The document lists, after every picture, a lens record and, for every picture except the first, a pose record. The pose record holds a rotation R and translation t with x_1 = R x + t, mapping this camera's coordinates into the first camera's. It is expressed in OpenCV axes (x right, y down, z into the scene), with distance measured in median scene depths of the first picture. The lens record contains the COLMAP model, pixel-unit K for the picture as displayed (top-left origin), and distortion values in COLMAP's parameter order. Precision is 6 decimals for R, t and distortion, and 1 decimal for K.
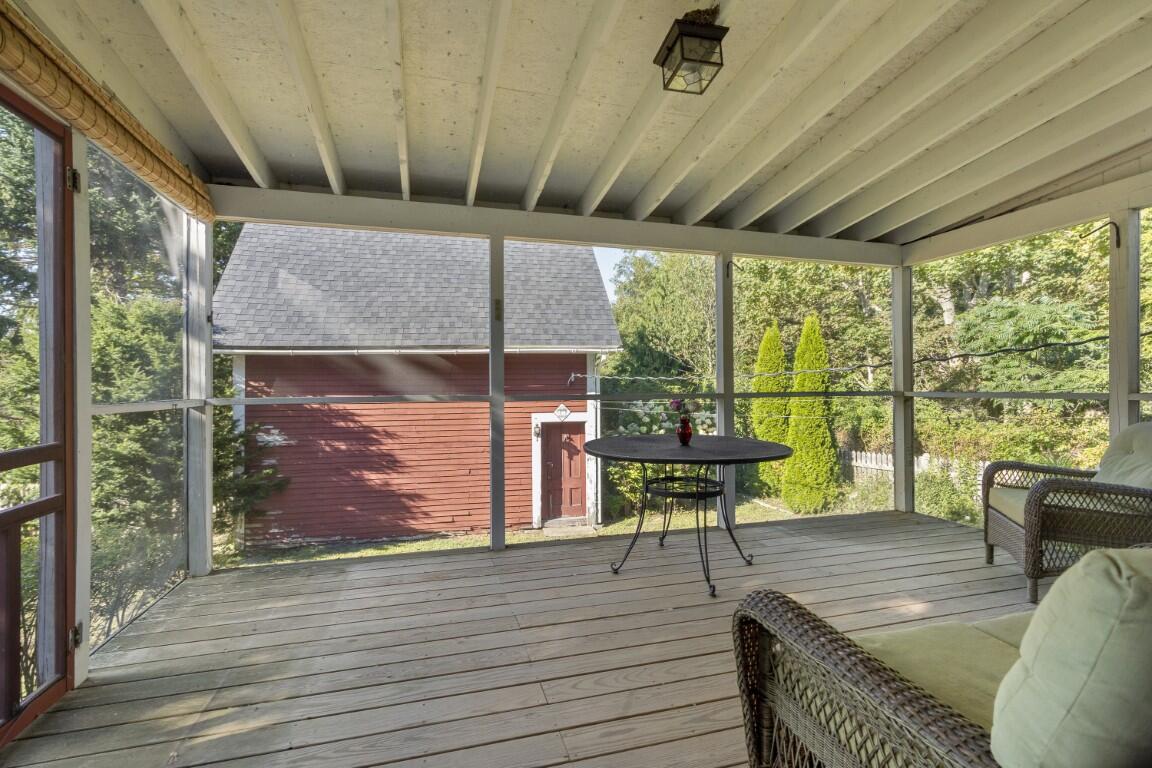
lens RADIAL K [[524.7, 0, 577.2], [0, 524.7, 380.9], [0, 0, 1]] dist [-0.000811, 0.001830]
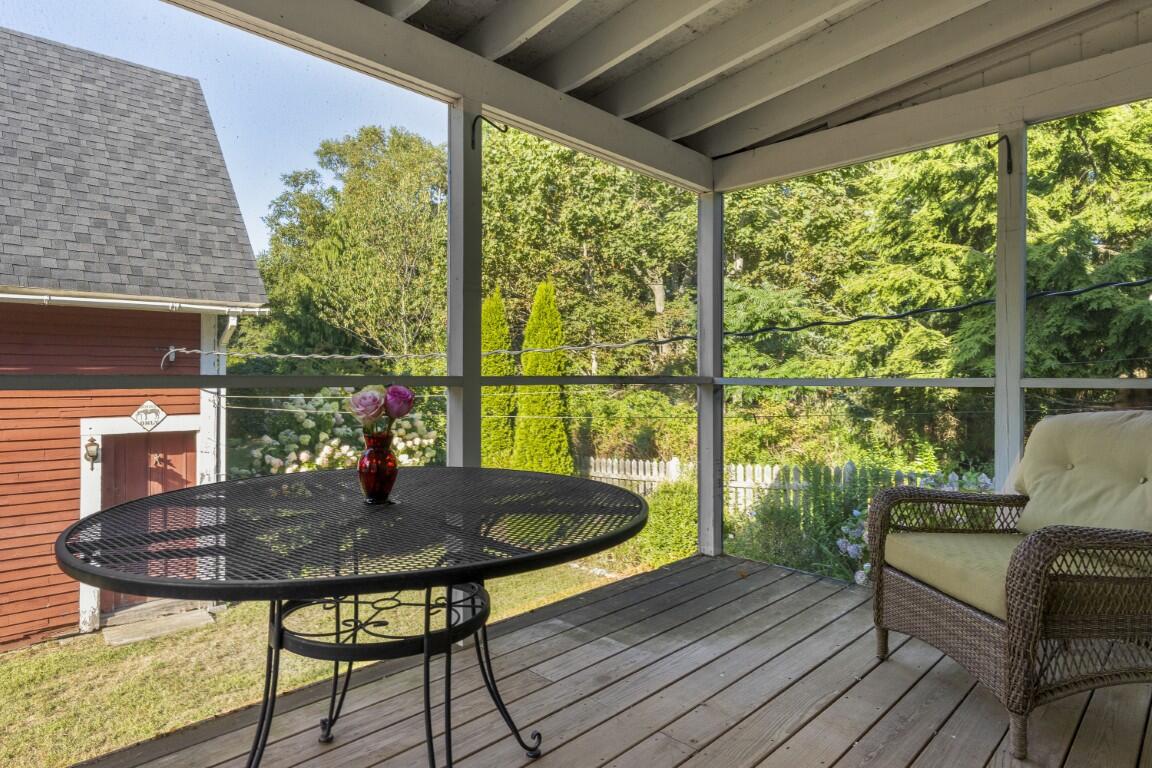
lens RADIAL K [[652.7, 0, 578.8], [0, 652.7, 374.1], [0, 0, 1]] dist [-0.004111, -0.001666]
pose [[0.870409, 0.011183, 0.492203, 0.027794], [-0.013500, 0.999908, 0.001154, 0.008194], [-0.492145, -0.007649, 0.870480, 0.162833]]
